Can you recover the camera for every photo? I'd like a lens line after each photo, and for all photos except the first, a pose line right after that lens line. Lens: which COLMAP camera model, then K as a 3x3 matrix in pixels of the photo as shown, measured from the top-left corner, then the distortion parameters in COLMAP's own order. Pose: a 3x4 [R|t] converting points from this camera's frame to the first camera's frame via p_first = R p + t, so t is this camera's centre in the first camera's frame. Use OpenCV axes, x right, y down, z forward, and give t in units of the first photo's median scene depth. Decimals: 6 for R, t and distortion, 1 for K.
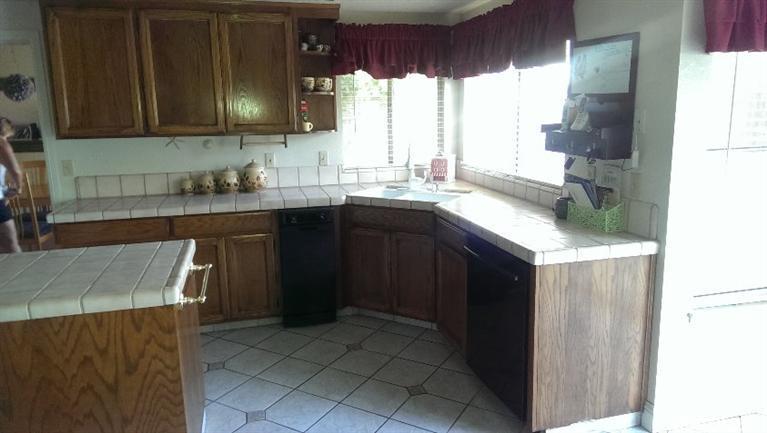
lens RADIAL K [[544.6, 0, 383.7], [0, 544.6, 210.7], [0, 0, 1]] dist [0.103363, -0.129019]
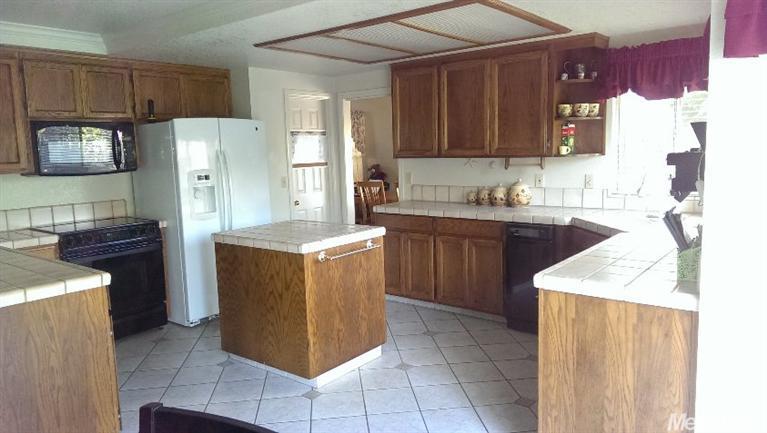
lens RADIAL K [[544.6, 0, 383.7], [0, 544.6, 210.7], [0, 0, 1]] dist [0.103363, -0.129019]
pose [[0.594753, 0.097516, -0.797972, 0.530891], [-0.134157, 0.990736, 0.021082, -0.013930], [0.792635, 0.094515, 0.602325, 0.095500]]
